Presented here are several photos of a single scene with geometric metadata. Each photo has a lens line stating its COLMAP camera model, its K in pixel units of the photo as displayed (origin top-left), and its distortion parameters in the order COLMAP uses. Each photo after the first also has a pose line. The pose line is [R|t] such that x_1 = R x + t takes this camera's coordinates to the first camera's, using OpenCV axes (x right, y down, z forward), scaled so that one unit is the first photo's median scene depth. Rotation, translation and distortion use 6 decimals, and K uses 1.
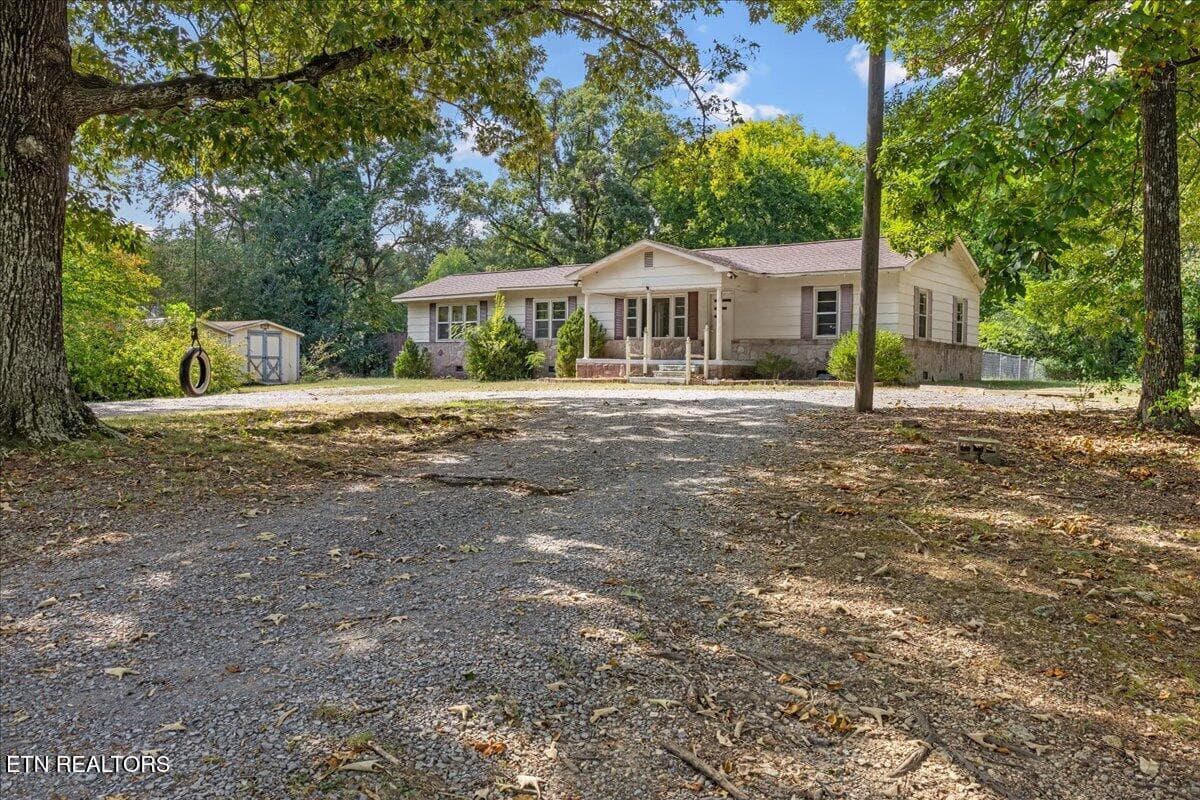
lens RADIAL K [[971.3, 0, 596.7], [0, 971.3, 394.5], [0, 0, 1]] dist [-0.014789, 0.001538]
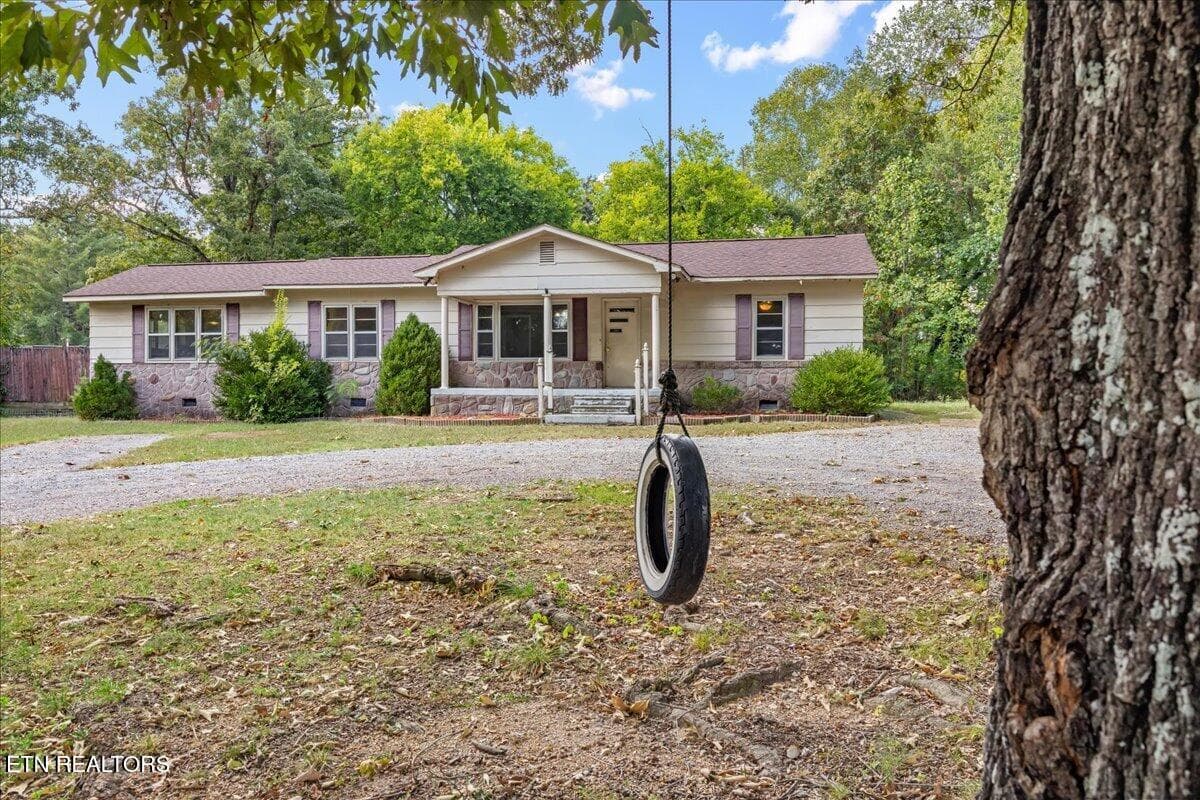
lens RADIAL K [[971.3, 0, 600.8], [0, 971.3, 405.5], [0, 0, 1]] dist [-0.014789, 0.001538]
pose [[0.893722, -0.024940, 0.447927, -0.202818], [0.024112, 0.999681, 0.007551, -0.024389], [-0.447972, 0.004053, 0.894038, 0.285562]]
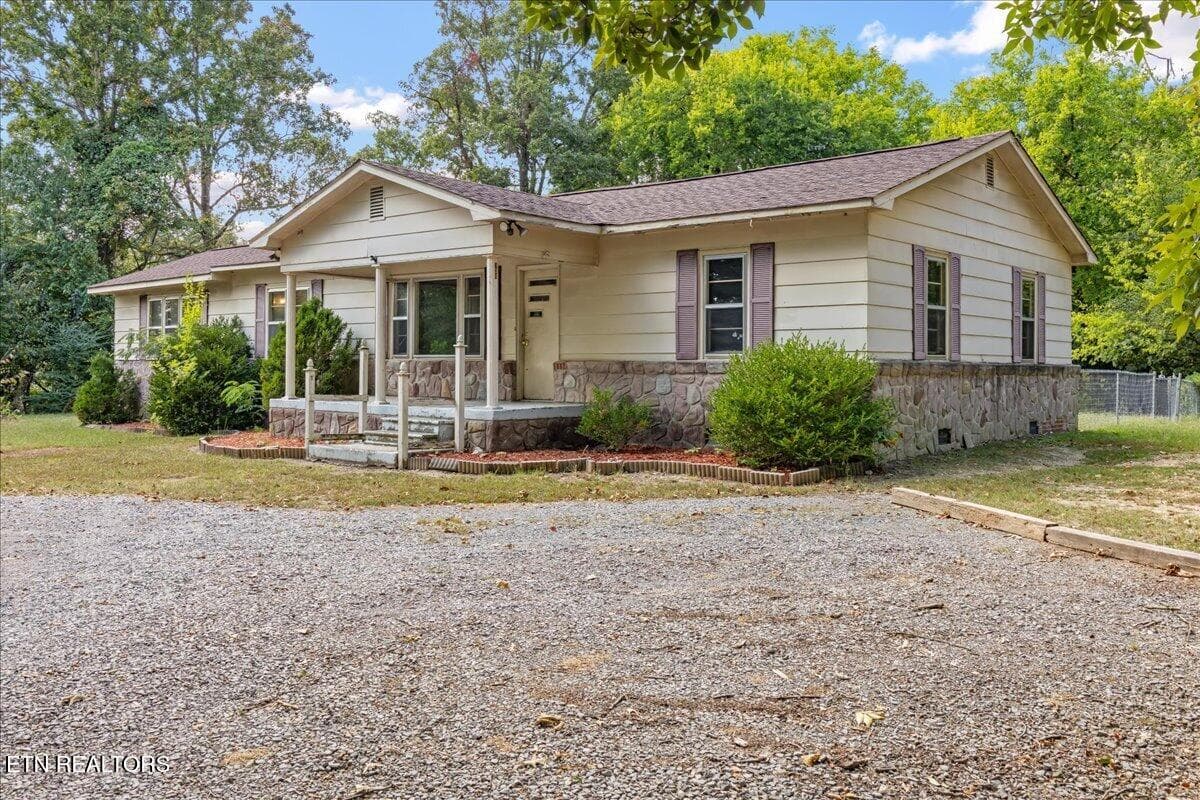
lens RADIAL K [[1048.0, 0, 625.7], [0, 1048.0, 365.1], [0, 0, 1]] dist [-0.004086, 0.003527]
pose [[0.998479, -0.009802, -0.054250, 0.177917], [0.008518, 0.999679, -0.023856, -0.035980], [0.054466, 0.023357, 0.998242, 0.408455]]
